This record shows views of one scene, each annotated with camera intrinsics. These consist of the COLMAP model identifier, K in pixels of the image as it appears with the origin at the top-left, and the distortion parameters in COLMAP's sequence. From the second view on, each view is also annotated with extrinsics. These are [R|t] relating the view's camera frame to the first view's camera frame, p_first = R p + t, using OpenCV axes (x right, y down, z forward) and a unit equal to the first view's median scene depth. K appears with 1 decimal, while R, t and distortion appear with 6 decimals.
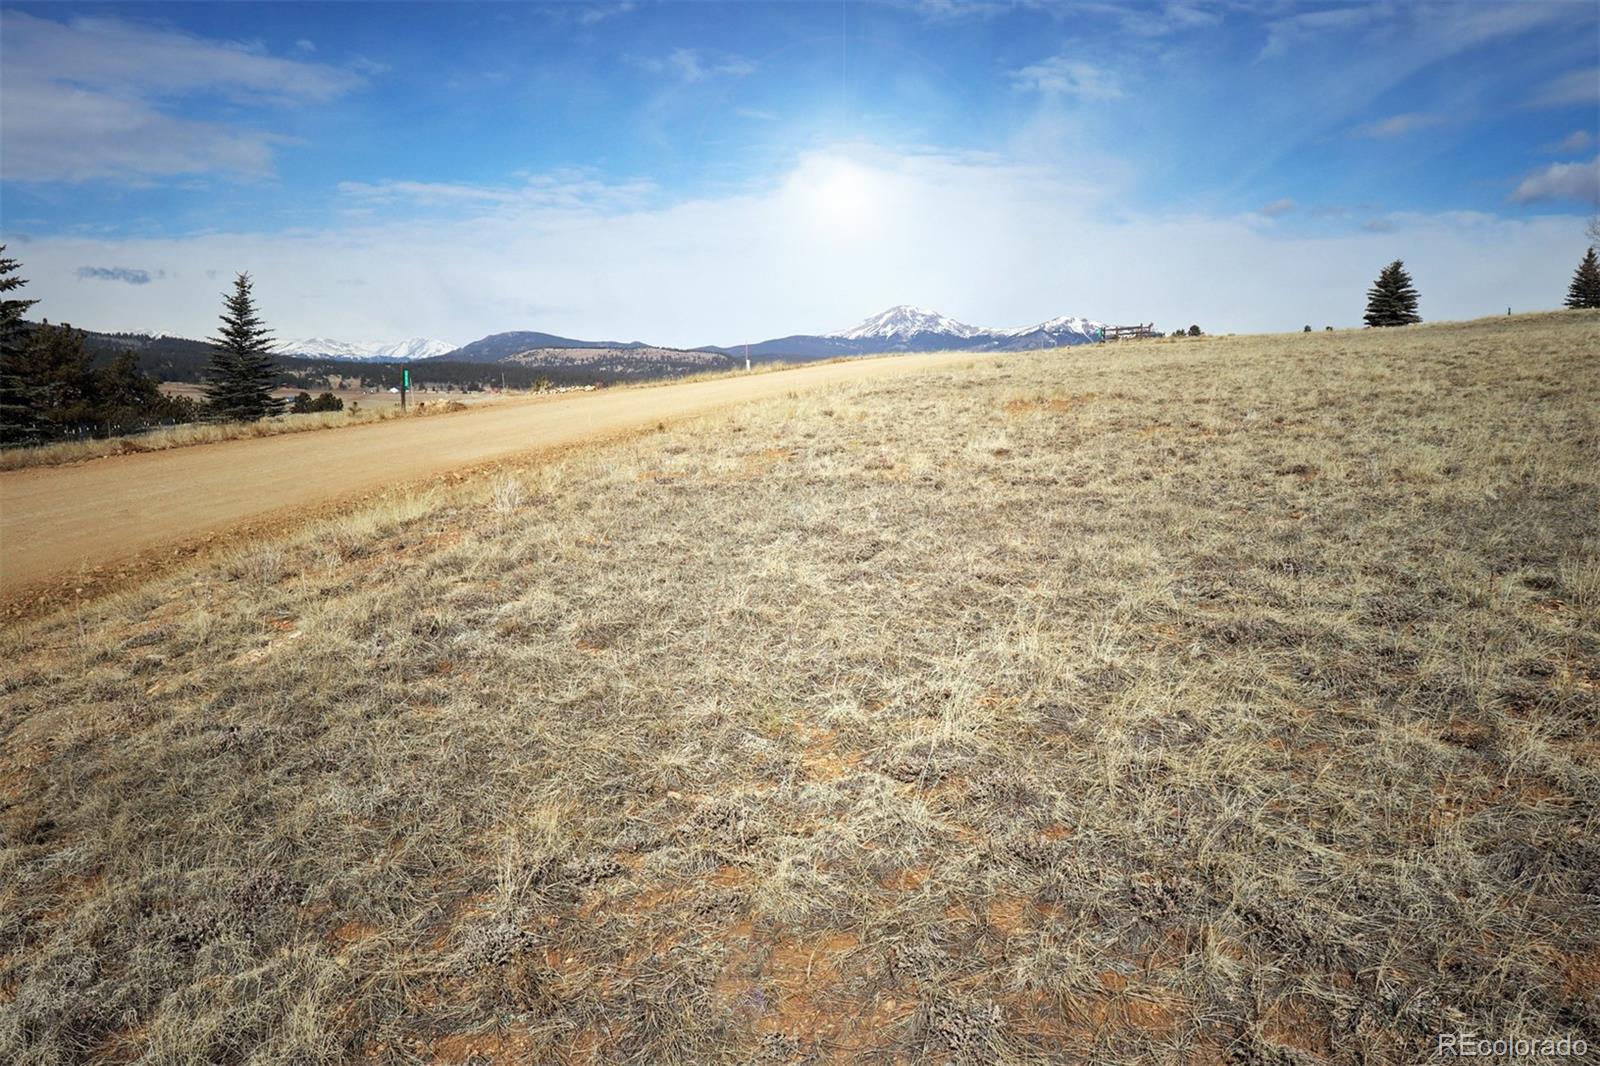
lens RADIAL K [[1299.8, 0, 779.4], [0, 1299.8, 532.0], [0, 0, 1]] dist [-0.178648, 0.153372]
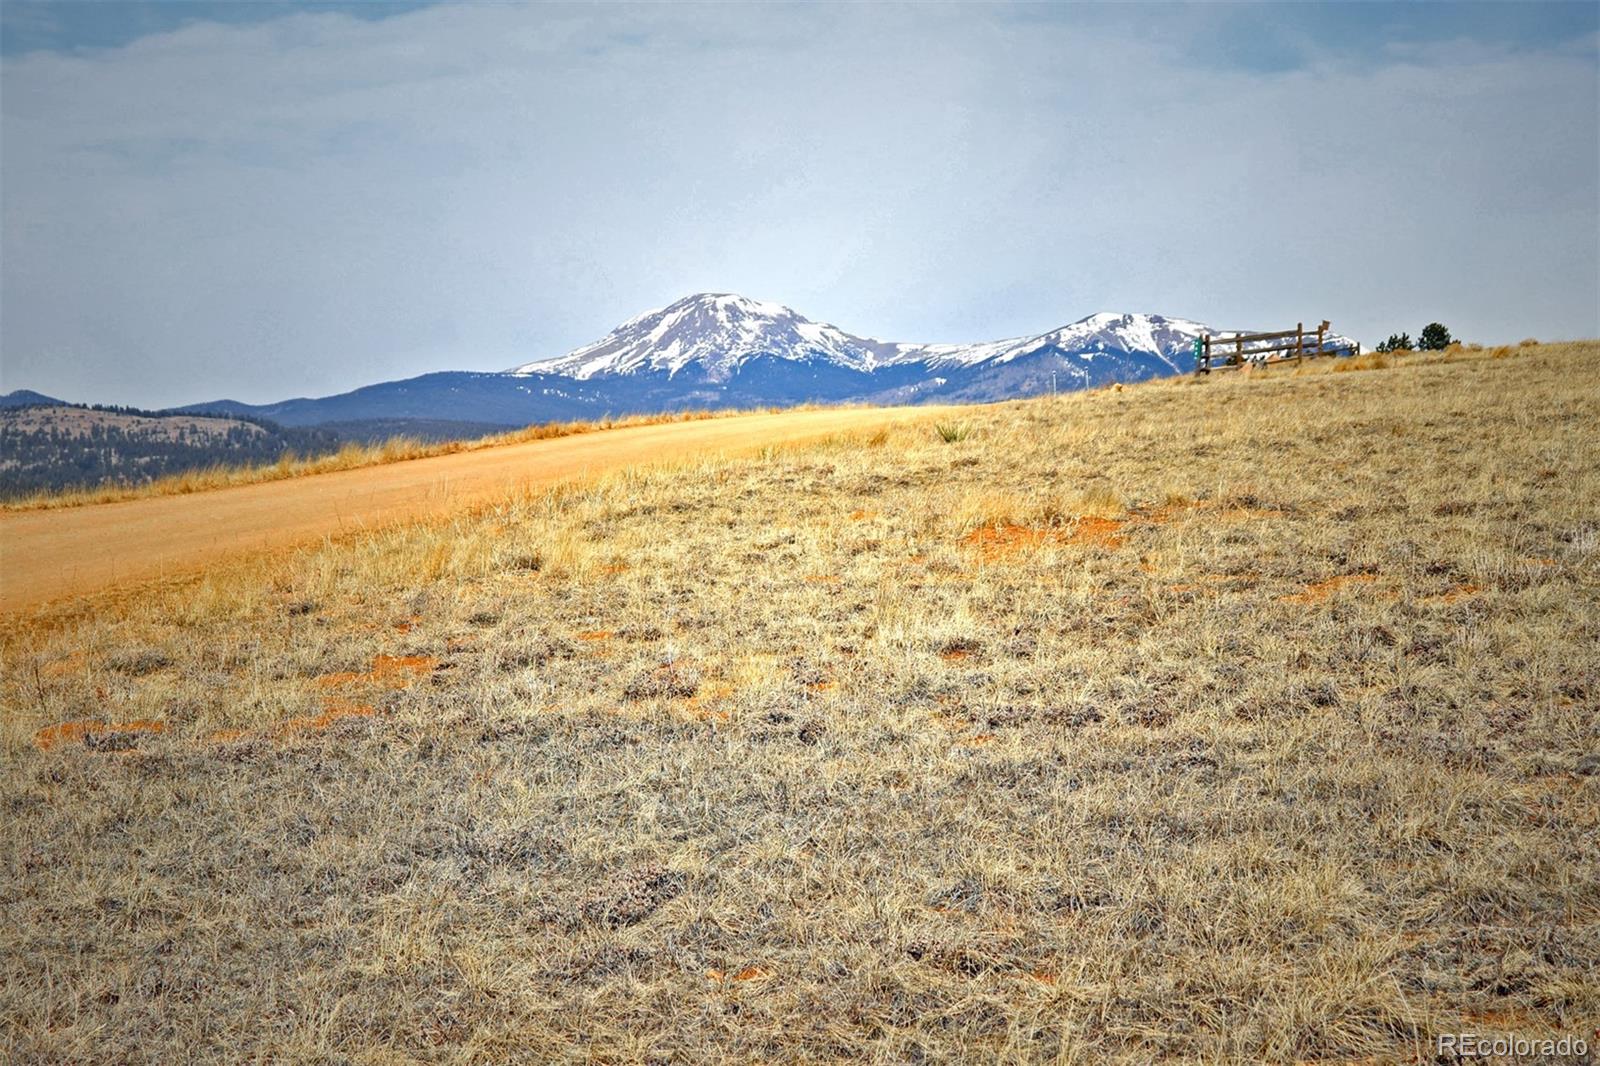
lens RADIAL K [[3602.6, 0, 800.0], [0, 3602.6, 533.0], [0, 0, 1]] dist [0.327294, 0.587915]
pose [[0.992548, -0.019848, 0.120231, -0.013884], [0.032888, 0.993664, -0.107469, 0.022856], [-0.117336, 0.110622, 0.986912, -0.117864]]
